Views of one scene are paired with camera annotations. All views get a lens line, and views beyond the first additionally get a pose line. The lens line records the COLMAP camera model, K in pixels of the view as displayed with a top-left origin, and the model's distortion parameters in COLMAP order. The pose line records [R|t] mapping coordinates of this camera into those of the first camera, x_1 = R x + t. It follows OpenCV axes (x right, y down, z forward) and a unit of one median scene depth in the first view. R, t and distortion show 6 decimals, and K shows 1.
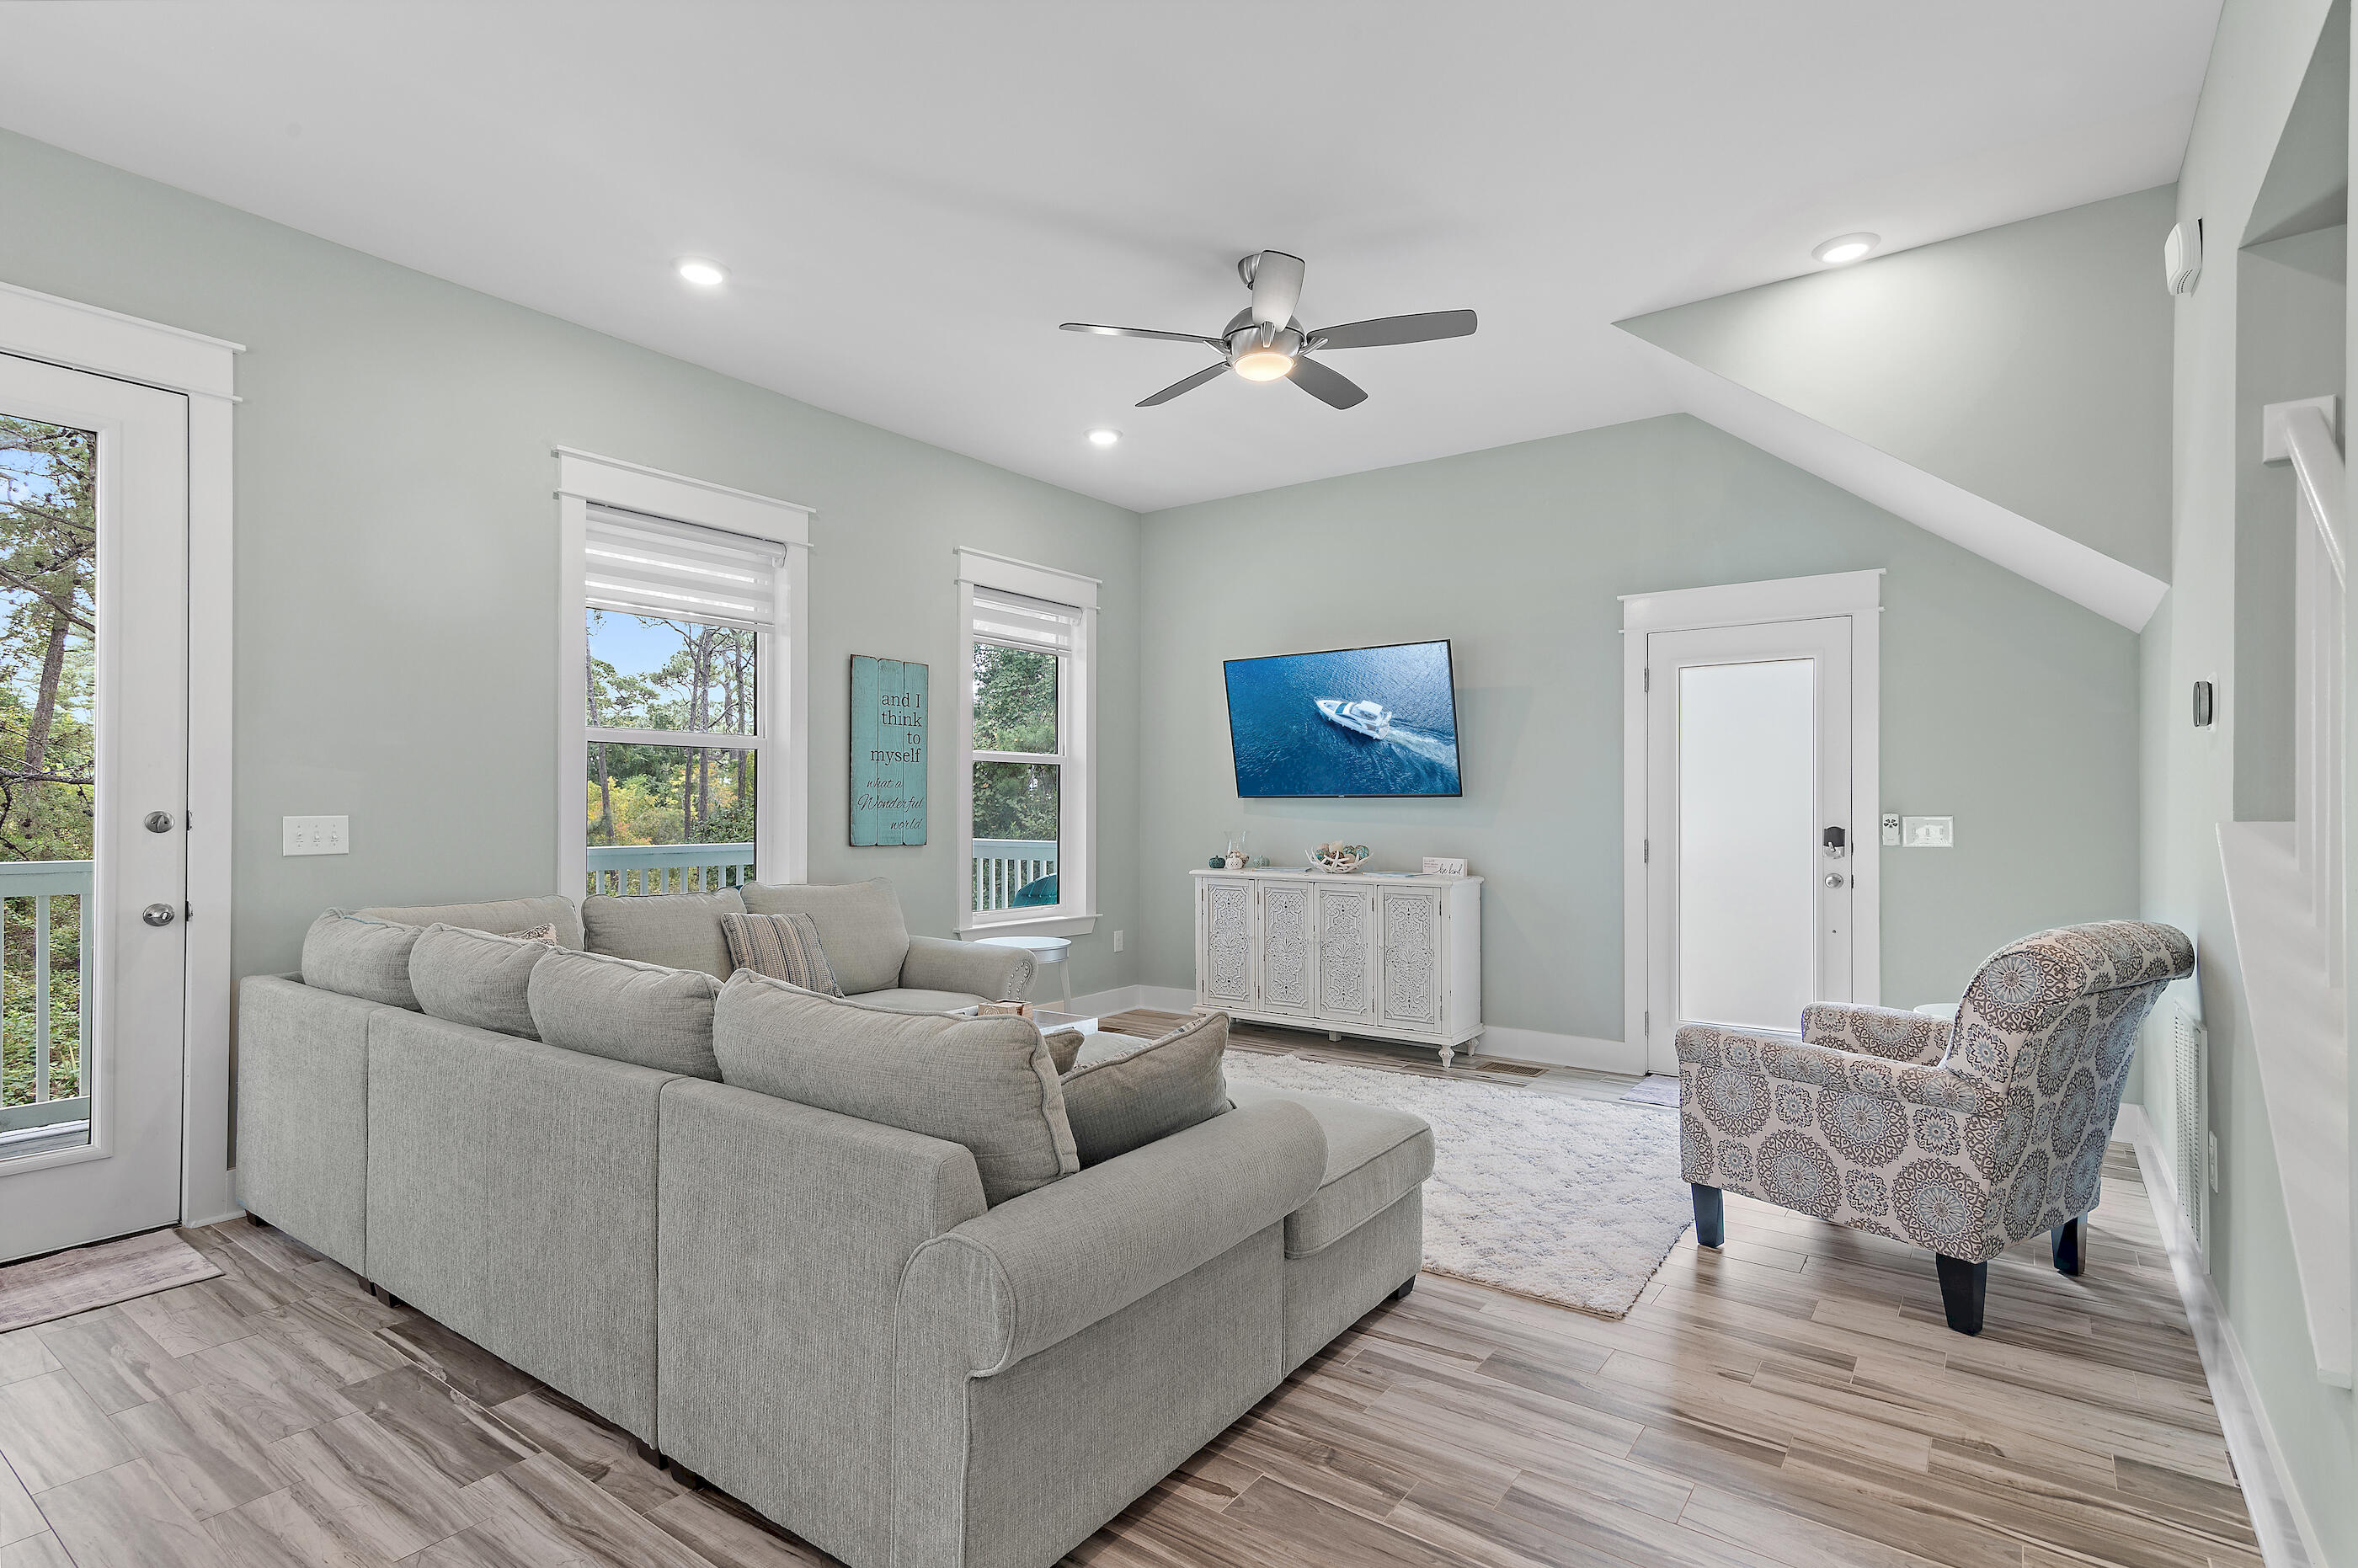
lens RADIAL K [[1149.7, 0, 1174.0], [0, 1149.7, 803.8], [0, 0, 1]] dist [0.015262, -0.000313]
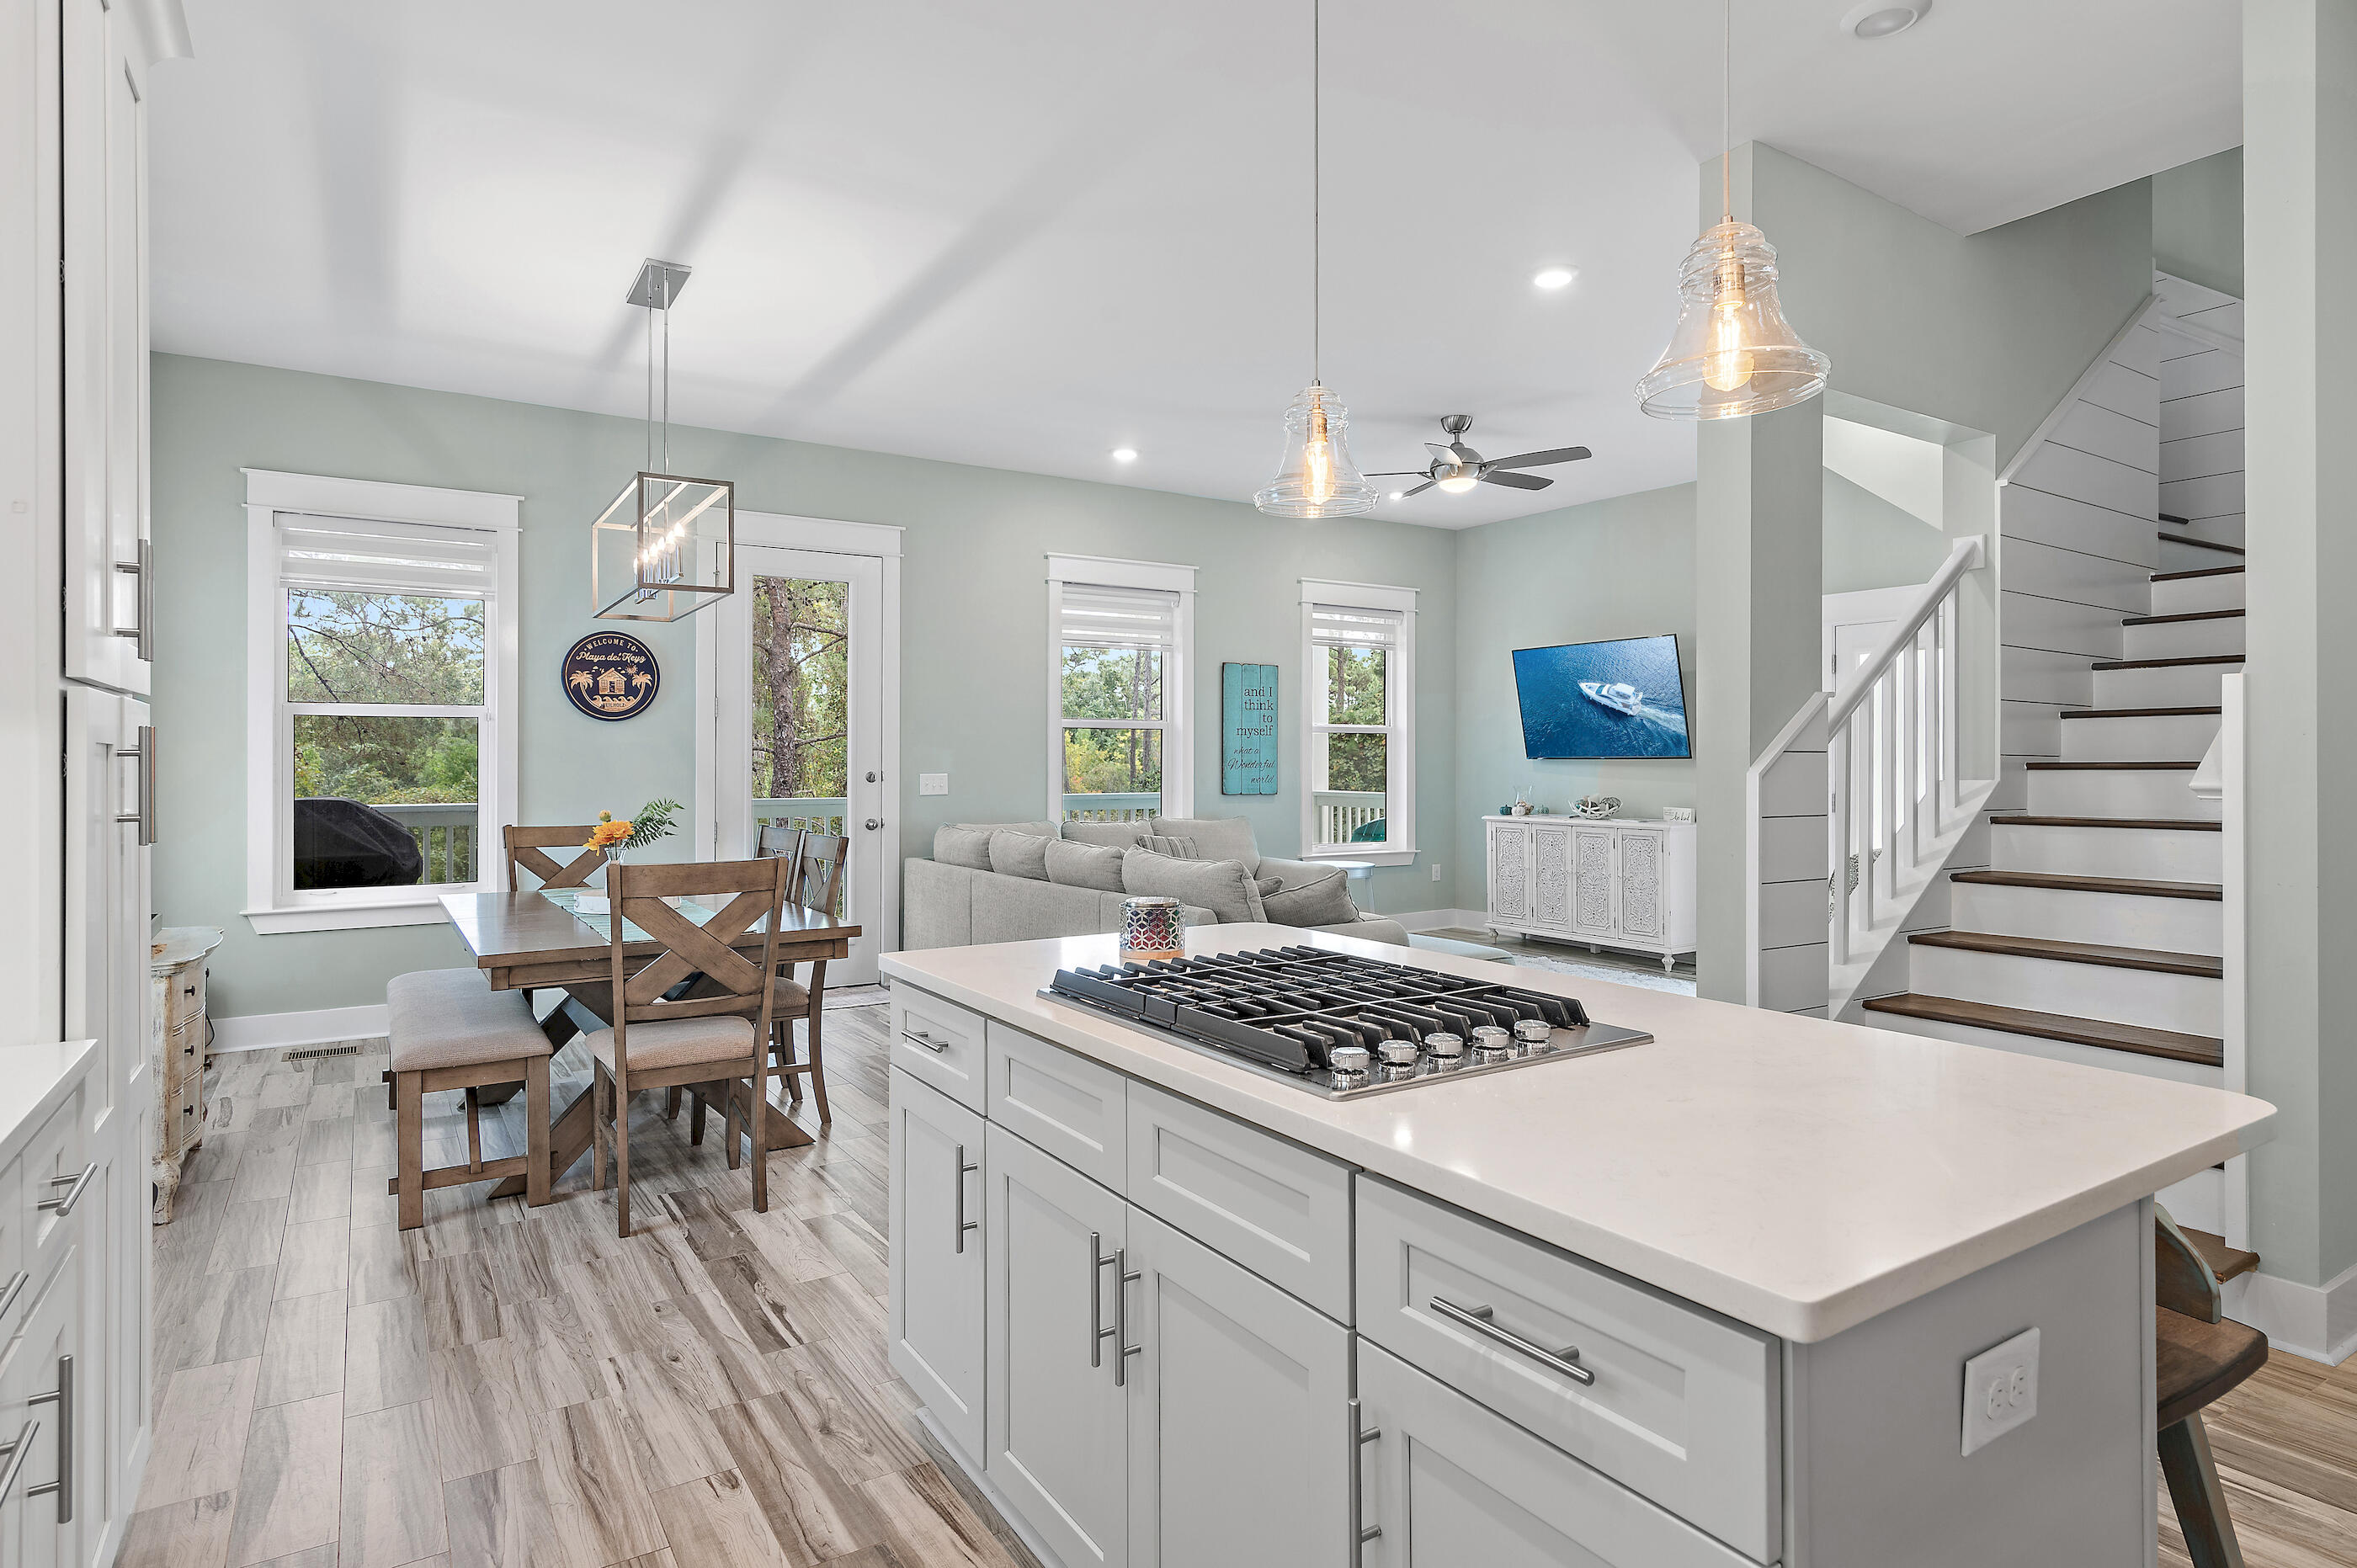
lens RADIAL K [[1263.1, 0, 1183.8], [0, 1263.1, 759.3], [0, 0, 1]] dist [0.003225, 0.000429]
pose [[0.935645, -0.002342, -0.352934, 0.228801], [0.003259, 0.999993, 0.002006, -0.010381], [0.352927, -0.003027, 0.935646, -0.494626]]
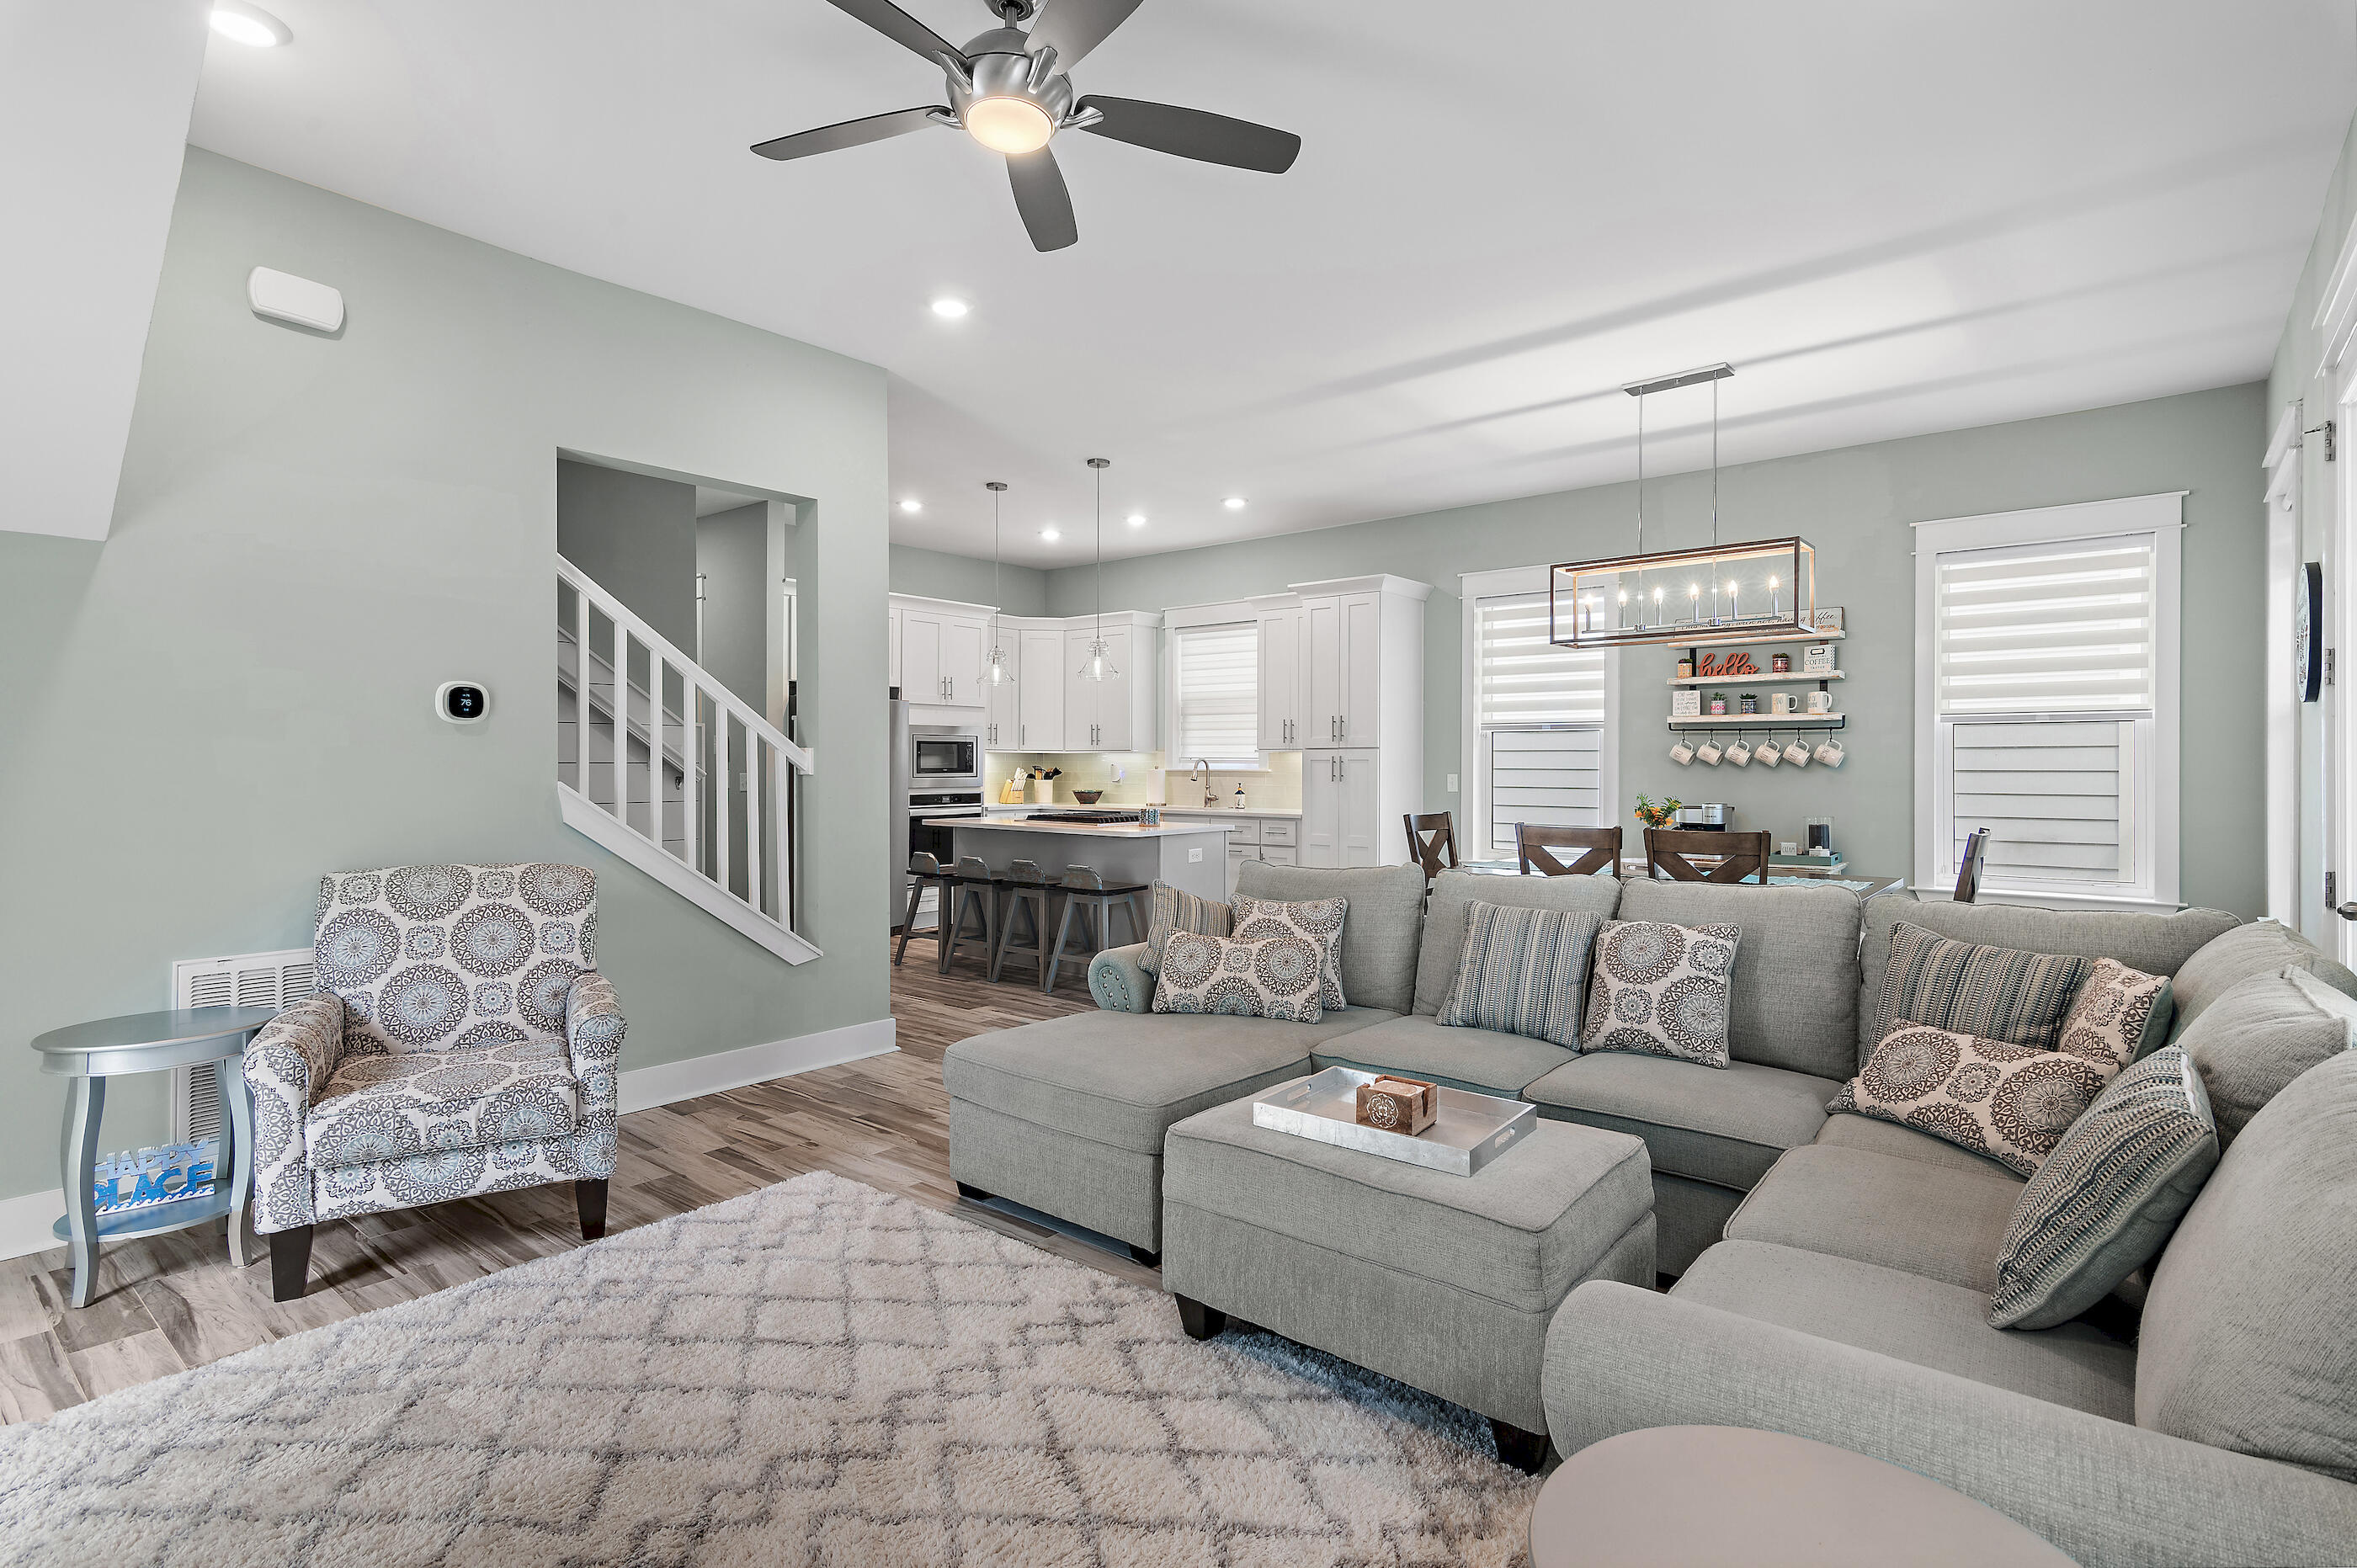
lens RADIAL K [[1138.8, 0, 1173.4], [0, 1138.8, 764.4], [0, 0, 1]] dist [0.012029, 0.000075]
pose [[-0.997940, -0.003260, 0.064065, -0.042235], [-0.003488, 0.999988, -0.003443, -0.002855], [-0.064053, -0.003660, -0.997940, 1.146536]]
